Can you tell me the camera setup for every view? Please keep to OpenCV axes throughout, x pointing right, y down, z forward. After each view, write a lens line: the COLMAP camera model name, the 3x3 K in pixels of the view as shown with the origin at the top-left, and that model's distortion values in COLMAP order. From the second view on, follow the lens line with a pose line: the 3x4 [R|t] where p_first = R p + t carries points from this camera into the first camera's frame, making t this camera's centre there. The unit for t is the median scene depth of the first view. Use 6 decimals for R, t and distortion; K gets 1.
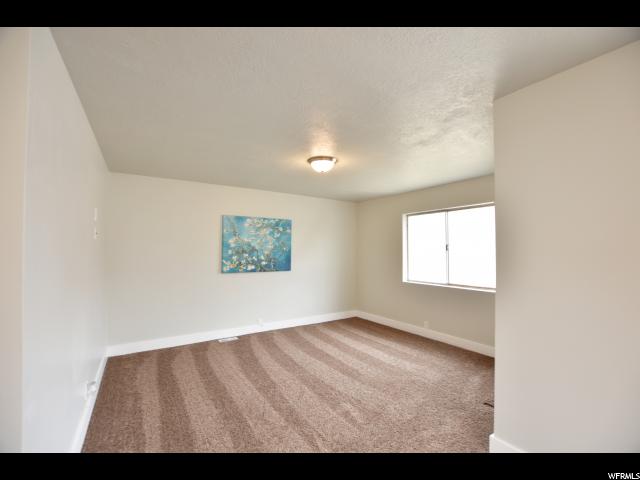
lens RADIAL K [[289.3, 0, 321.9], [0, 289.3, 243.5], [0, 0, 1]] dist [-0.011164, -0.002171]
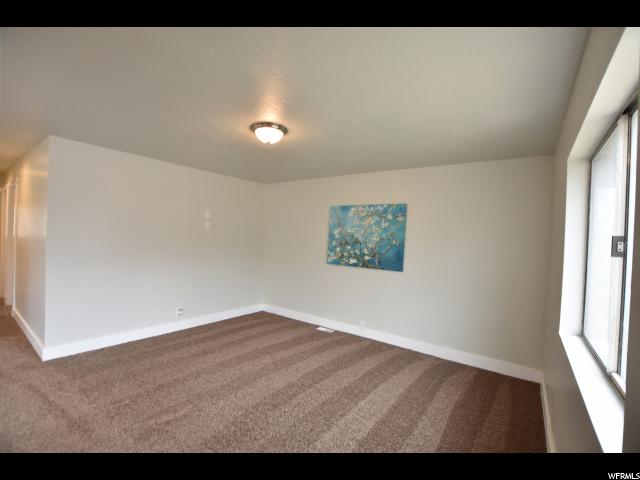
lens RADIAL K [[289.3, 0, 298.4], [0, 289.3, 239.7], [0, 0, 1]] dist [-0.011164, -0.002171]
pose [[0.317425, 0.021952, -0.948029, 0.549653], [-0.015345, 0.999720, 0.018011, 0.002183], [0.948159, 0.008830, 0.317673, 0.541872]]
